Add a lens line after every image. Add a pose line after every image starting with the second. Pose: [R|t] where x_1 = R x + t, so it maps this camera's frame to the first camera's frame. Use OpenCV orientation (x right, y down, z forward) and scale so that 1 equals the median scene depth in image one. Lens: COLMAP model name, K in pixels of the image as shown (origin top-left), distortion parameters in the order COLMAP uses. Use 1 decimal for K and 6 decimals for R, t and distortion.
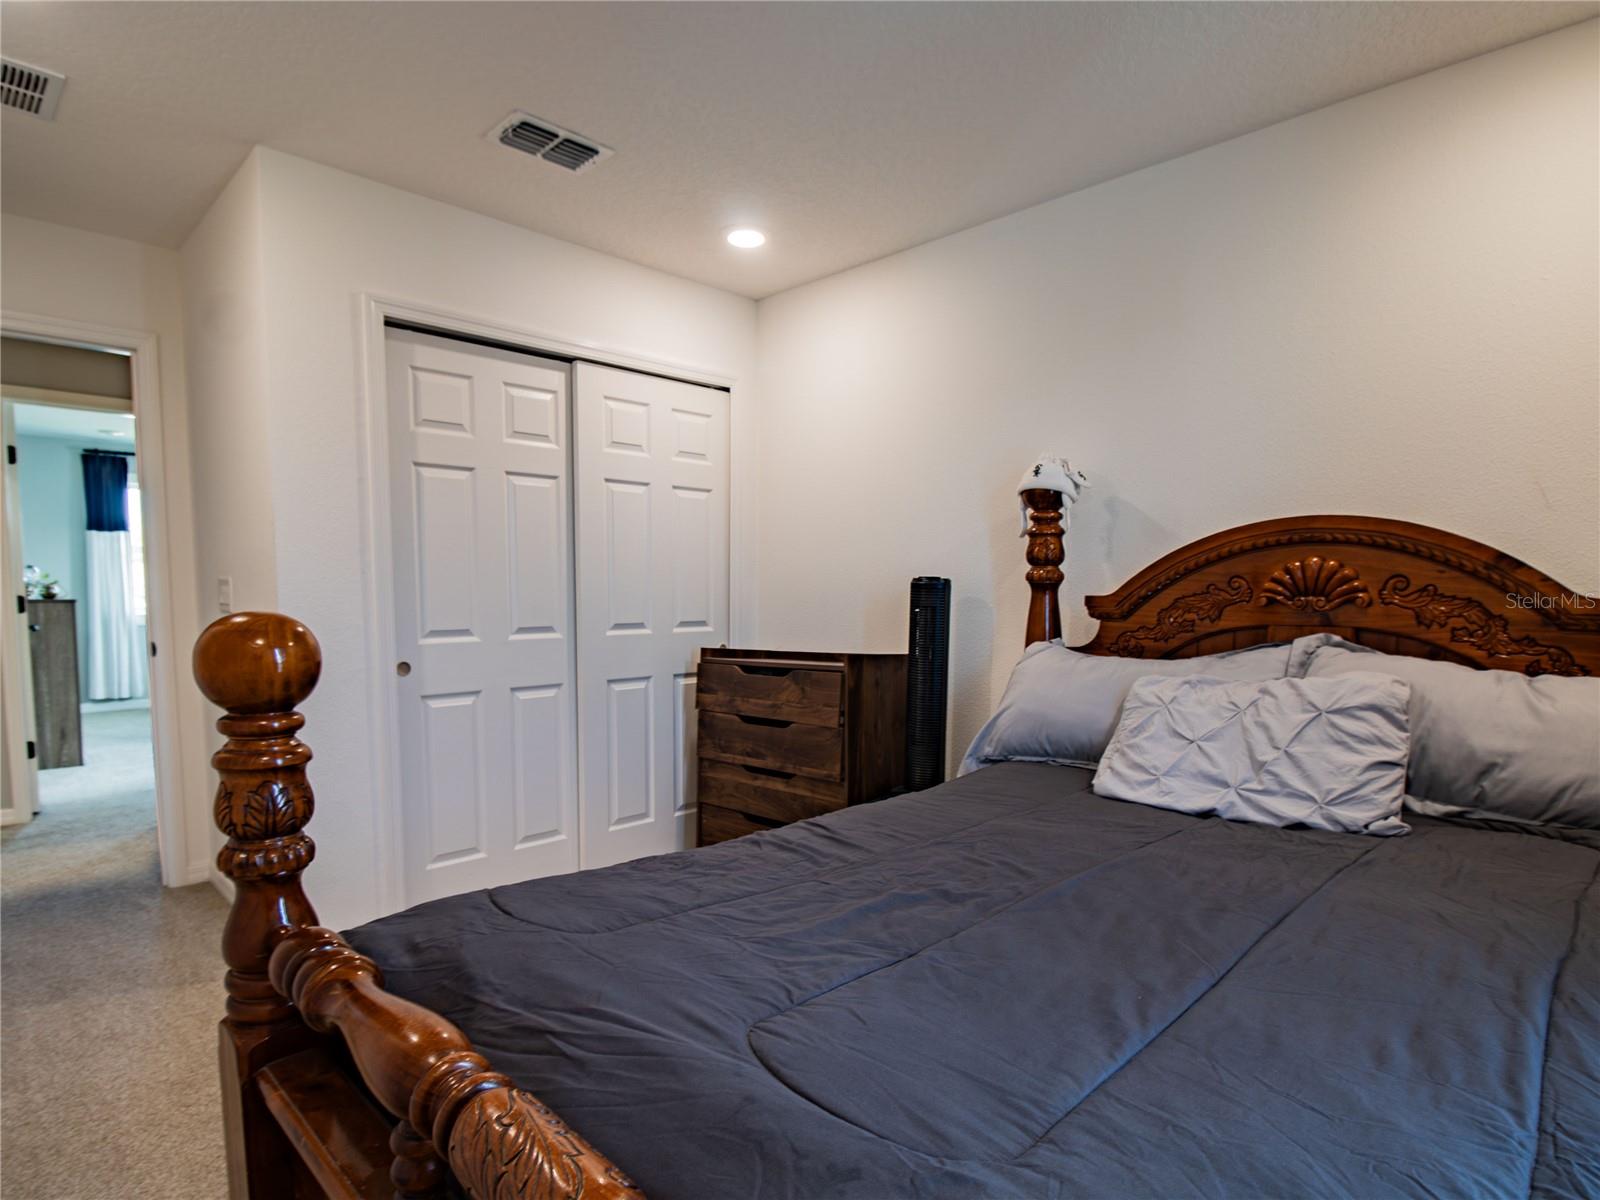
lens RADIAL K [[868.6, 0, 805.4], [0, 868.6, 658.0], [0, 0, 1]] dist [-0.000411, -0.011726]
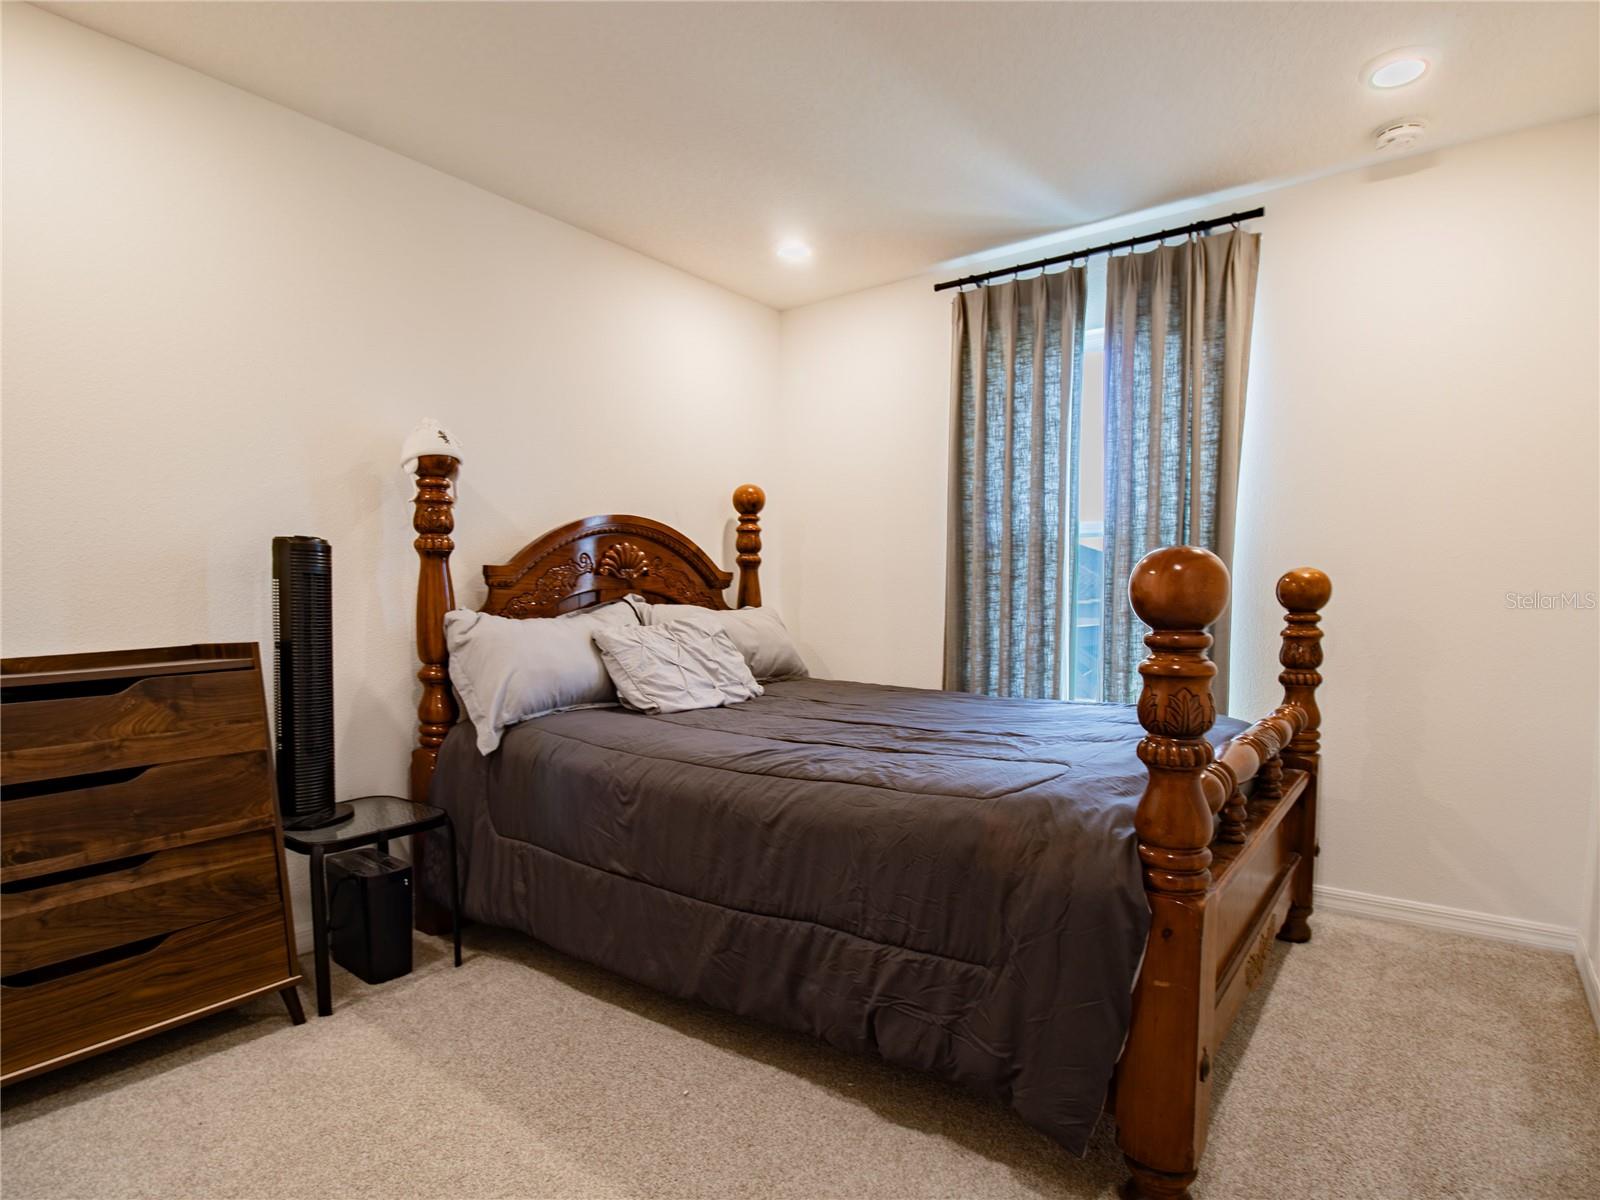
lens RADIAL K [[876.3, 0, 800.0], [0, 876.3, 600.0], [0, 0, 1]] dist [0.000499, -0.010672]
pose [[-0.141299, -0.016183, 0.989835, -0.692719], [0.066879, 0.997426, 0.025854, -0.026336], [-0.987705, 0.069853, -0.139853, 0.655585]]
